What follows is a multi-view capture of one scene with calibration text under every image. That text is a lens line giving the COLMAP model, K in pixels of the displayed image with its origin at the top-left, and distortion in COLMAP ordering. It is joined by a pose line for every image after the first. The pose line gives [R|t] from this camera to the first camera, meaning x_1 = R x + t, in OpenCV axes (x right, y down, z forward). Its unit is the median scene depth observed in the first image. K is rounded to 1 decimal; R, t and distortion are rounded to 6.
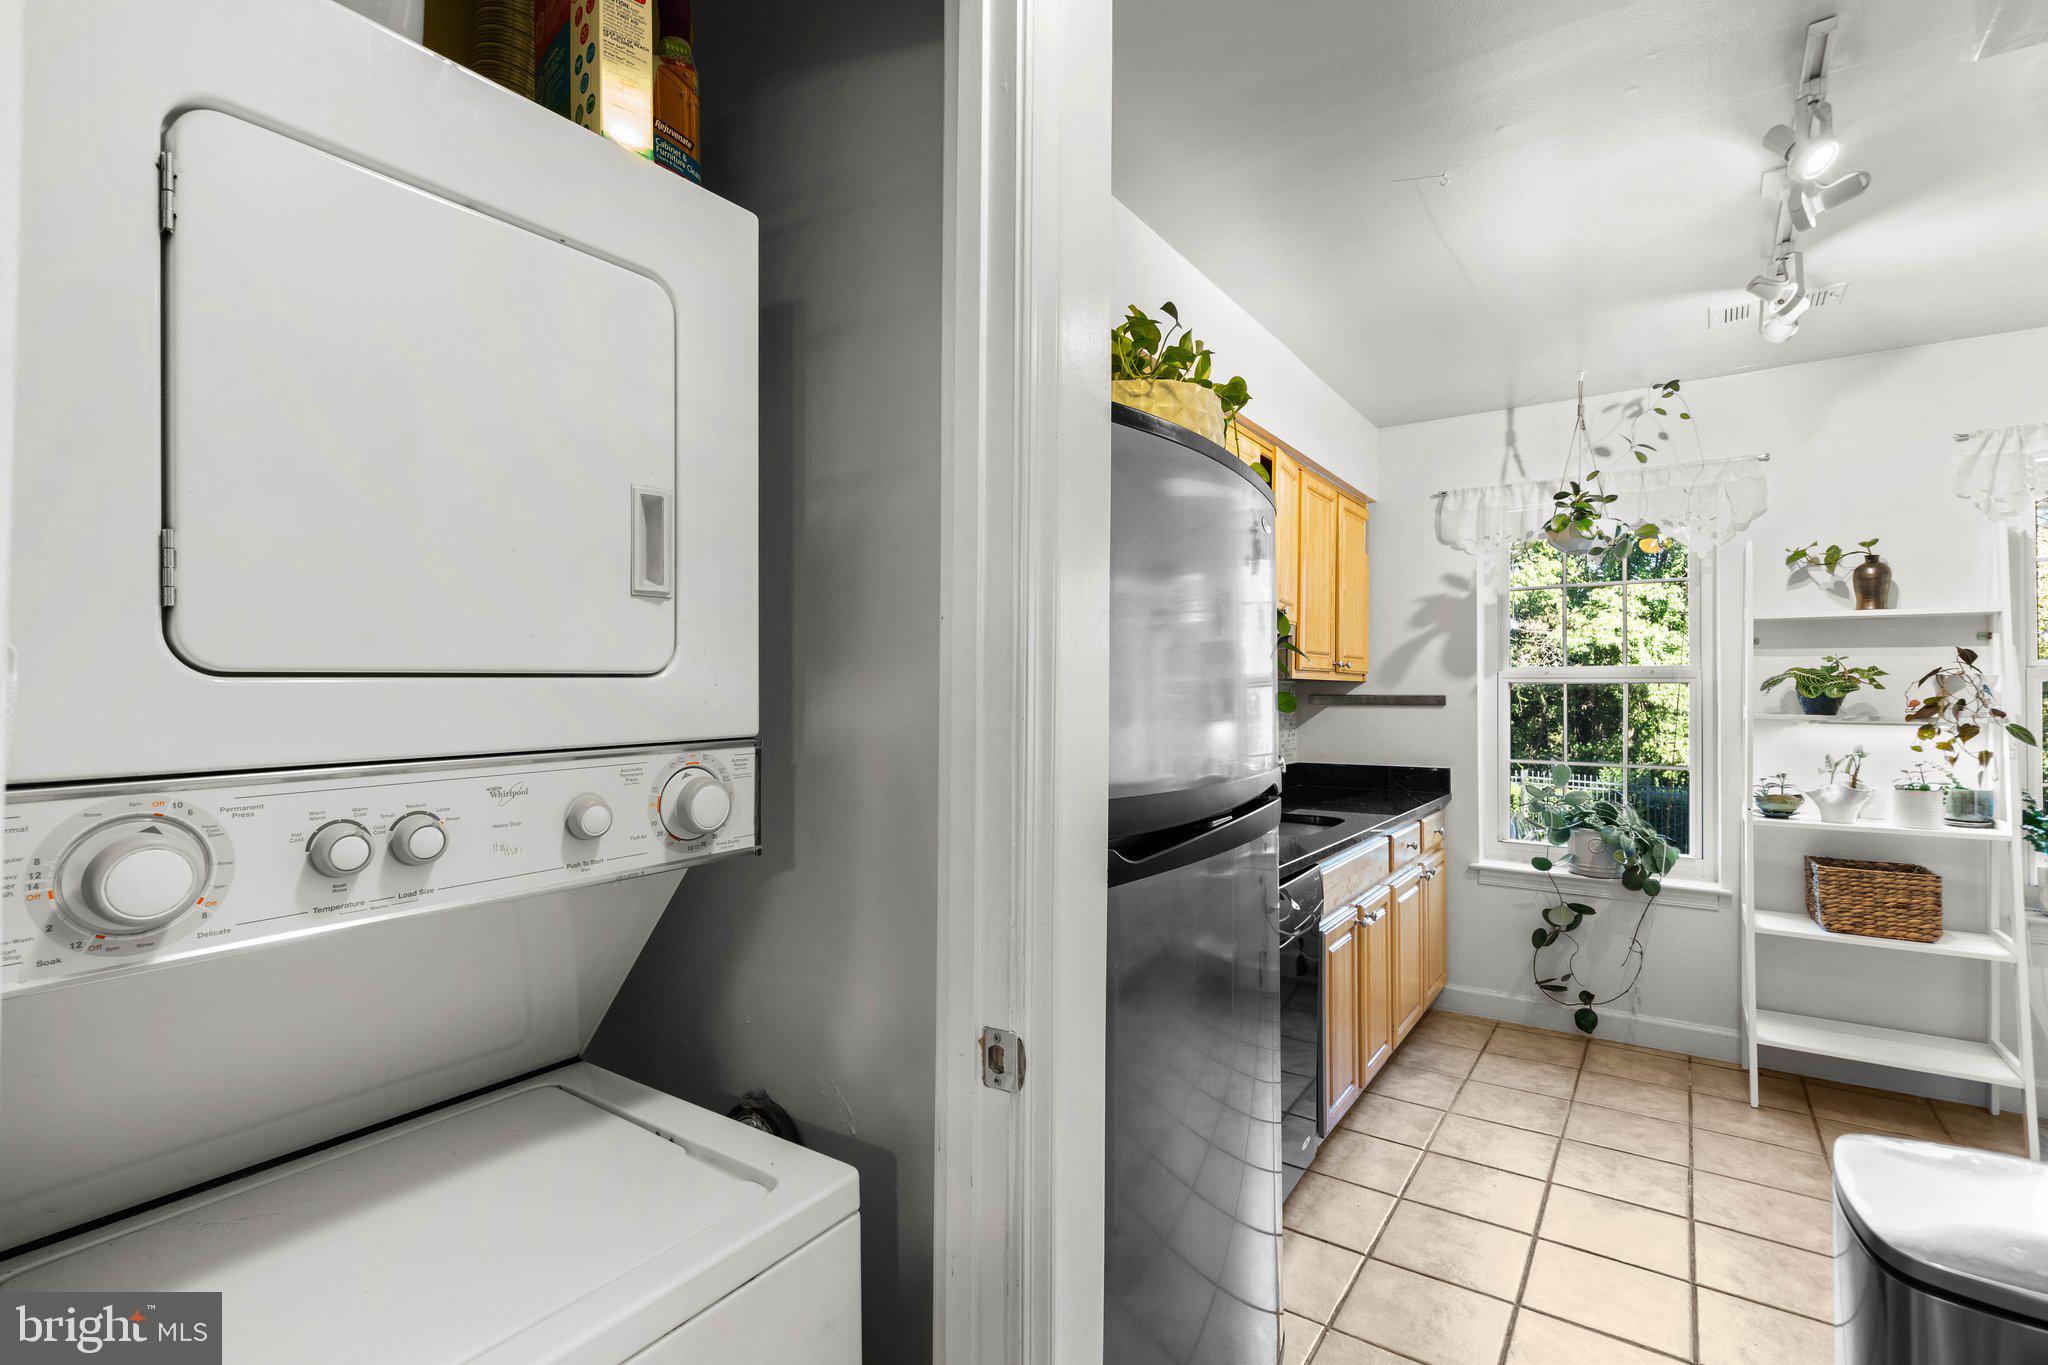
lens RADIAL K [[937.4, 0, 1009.8], [0, 937.4, 681.0], [0, 0, 1]] dist [-0.000296, 0.000464]
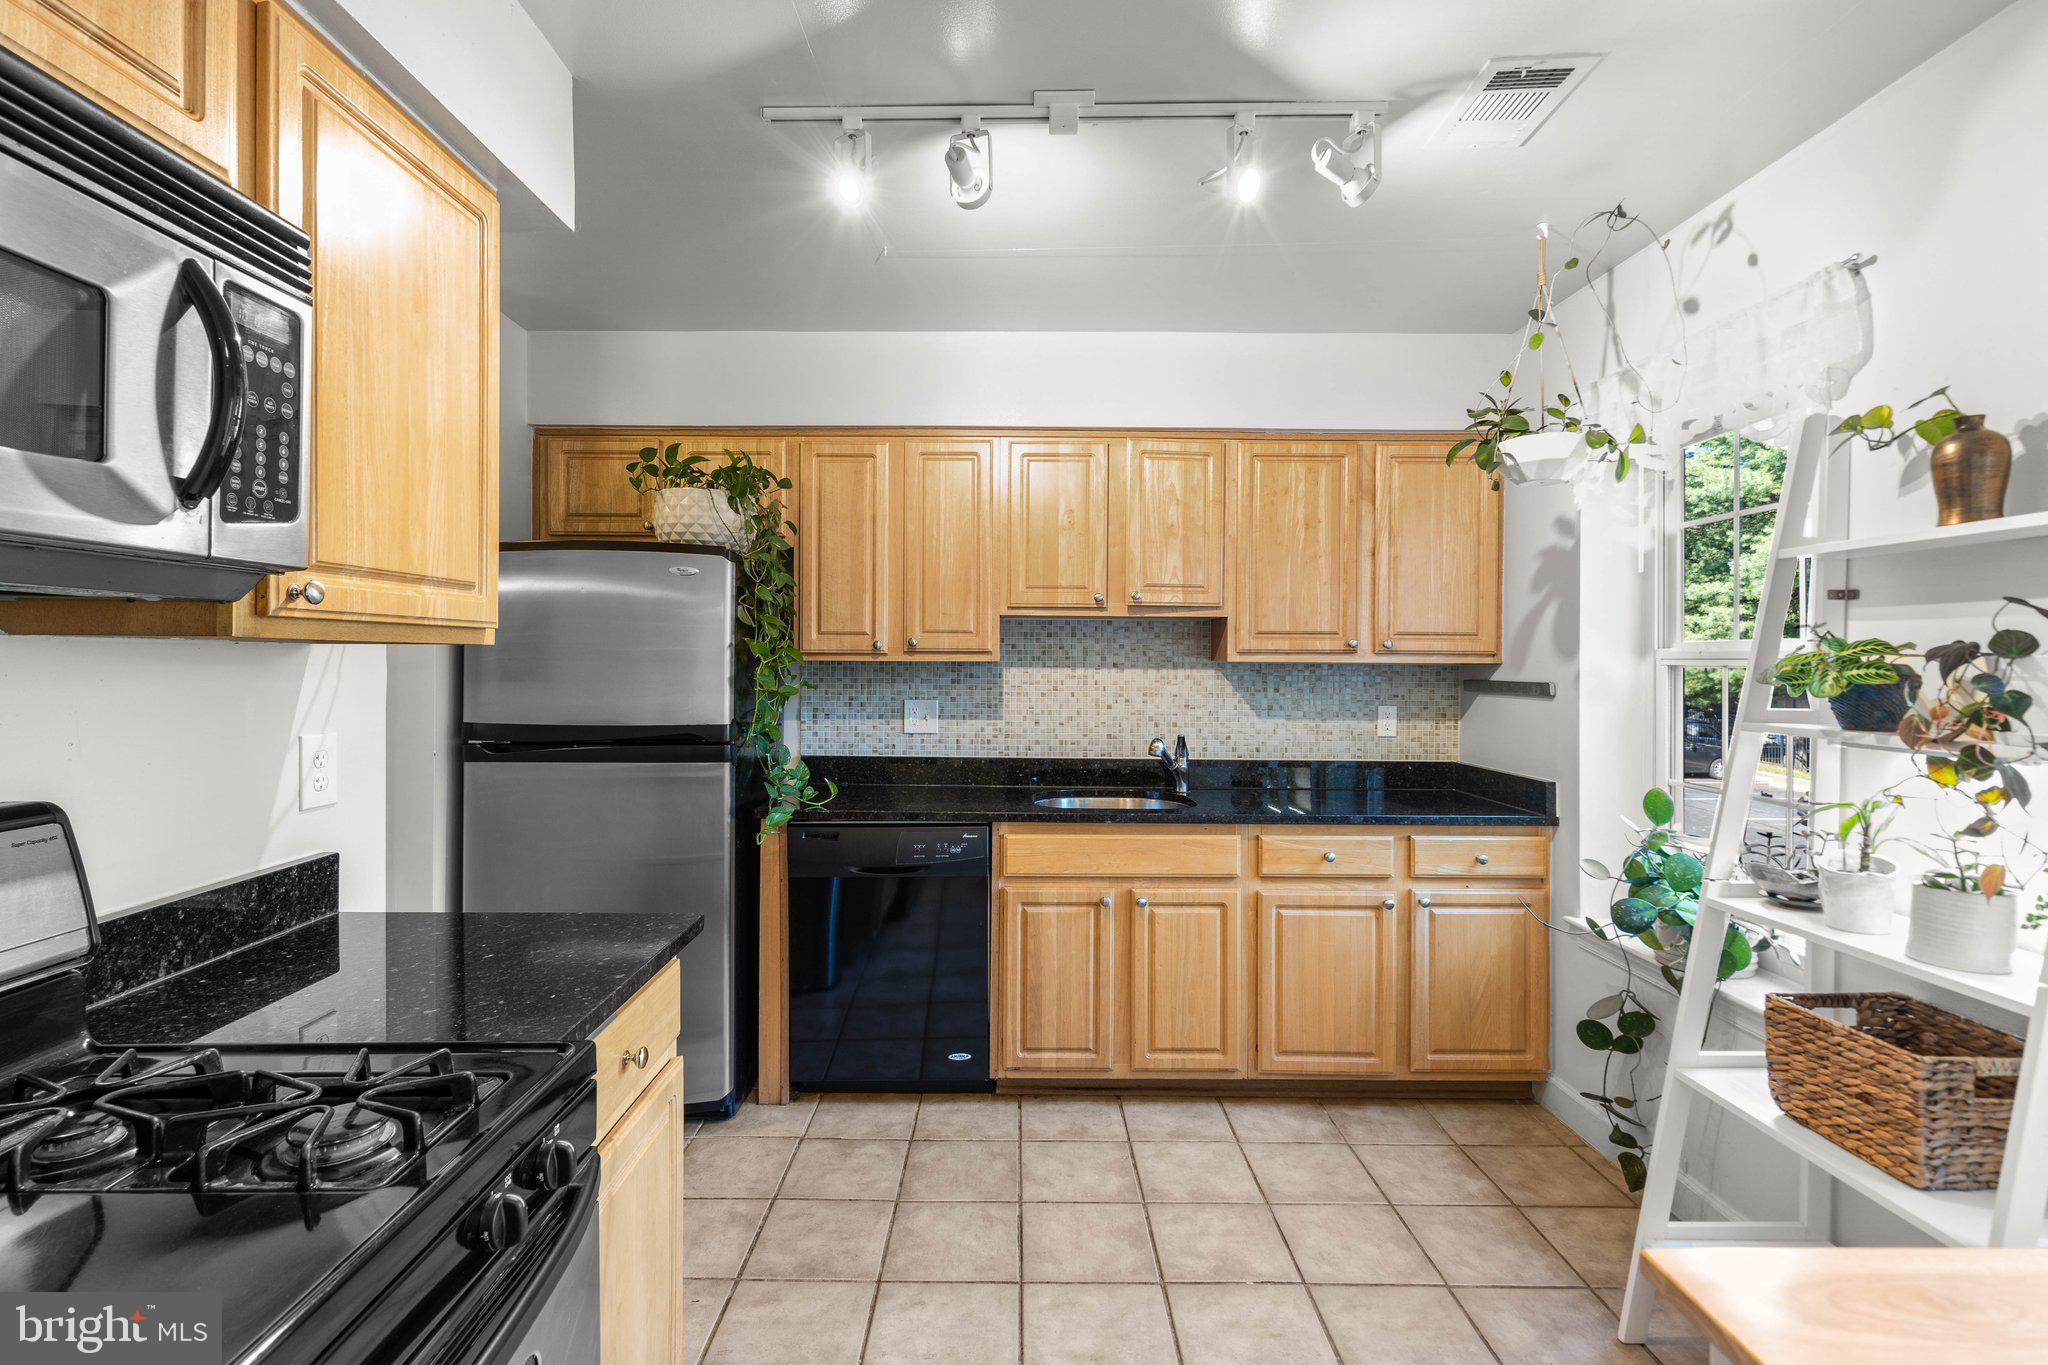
lens RADIAL K [[944.7, 0, 1012.4], [0, 944.7, 666.9], [0, 0, 1]] dist [-0.003300, 0.001419]
pose [[0.573965, 0.003088, -0.818874, 0.930887], [0.005003, 0.999961, 0.007278, -0.005641], [0.818865, -0.008274, 0.573927, 0.259157]]
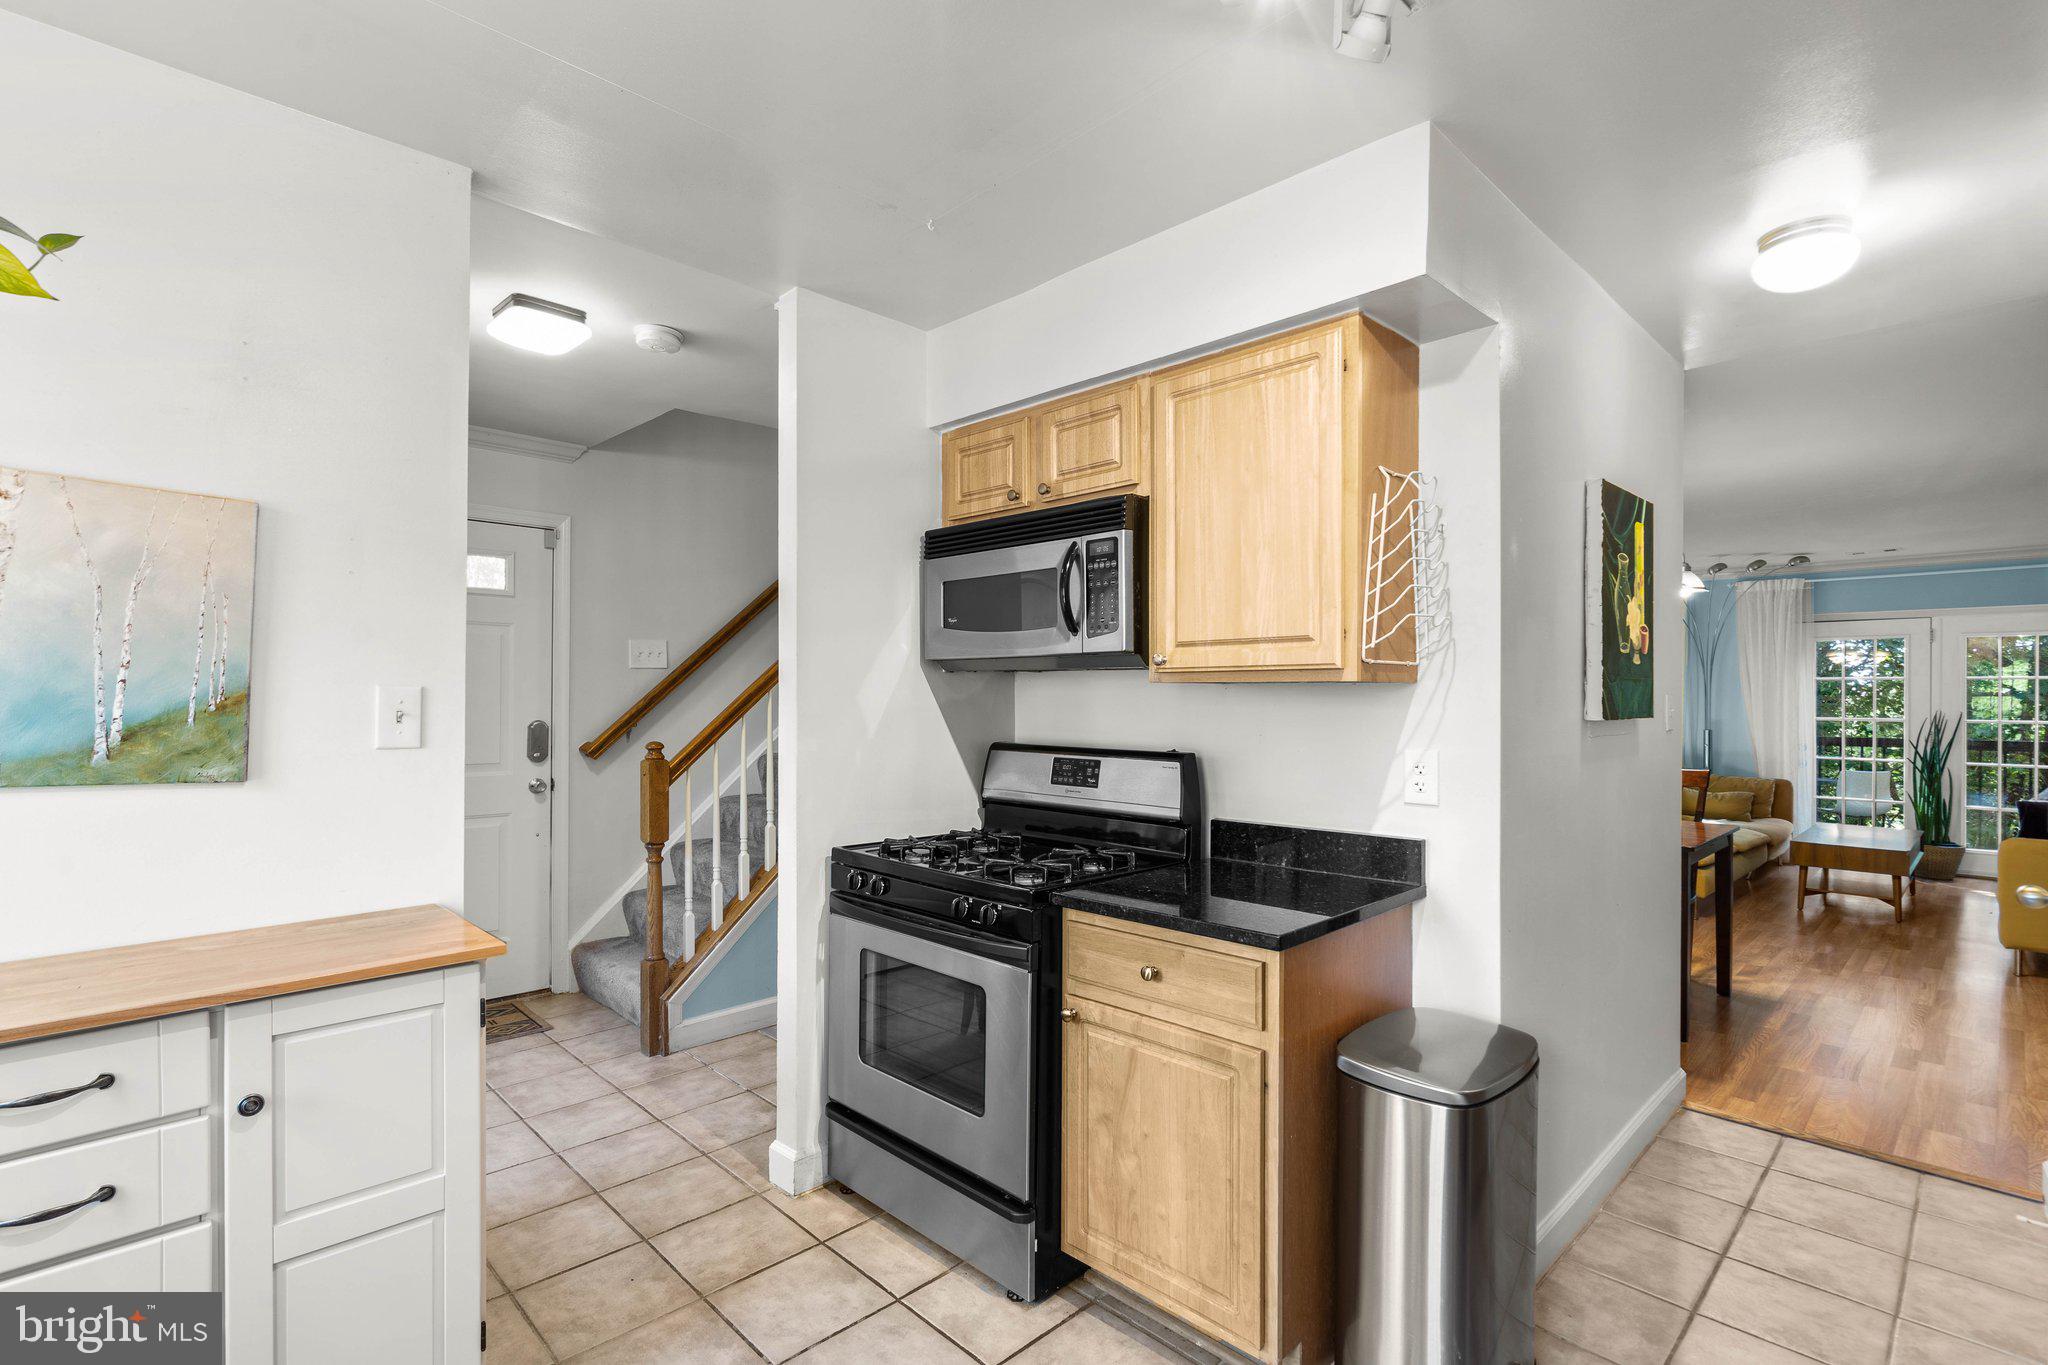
lens RADIAL K [[964.0, 0, 988.8], [0, 964.0, 695.3], [0, 0, 1]] dist [-0.000922, -0.000163]
pose [[-0.980151, -0.007866, 0.198094, 0.507241], [-0.009096, 0.999945, -0.005297, -0.000819], [-0.198042, -0.006993, -0.980169, 0.927770]]
